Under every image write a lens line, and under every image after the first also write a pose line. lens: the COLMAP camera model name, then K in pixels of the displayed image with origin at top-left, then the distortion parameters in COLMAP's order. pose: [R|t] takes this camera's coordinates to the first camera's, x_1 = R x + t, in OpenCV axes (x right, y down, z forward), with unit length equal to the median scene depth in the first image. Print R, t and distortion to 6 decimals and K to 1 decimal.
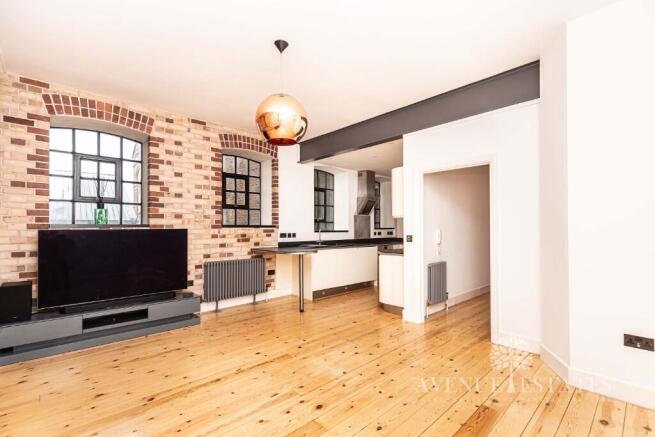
lens RADIAL K [[301.9, 0, 326.8], [0, 301.9, 222.4], [0, 0, 1]] dist [0.002353, 0.000167]
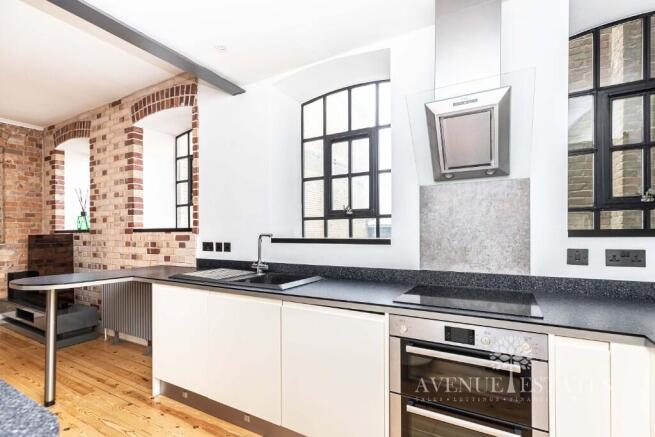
lens RADIAL K [[301.9, 0, 331.2], [0, 301.9, 232.1], [0, 0, 1]] dist [0.002353, 0.000167]
pose [[0.304504, 0.003527, -0.952505, 0.442500], [0.026026, 0.999589, 0.012021, 0.017526], [0.952156, -0.028451, 0.304287, 1.083212]]
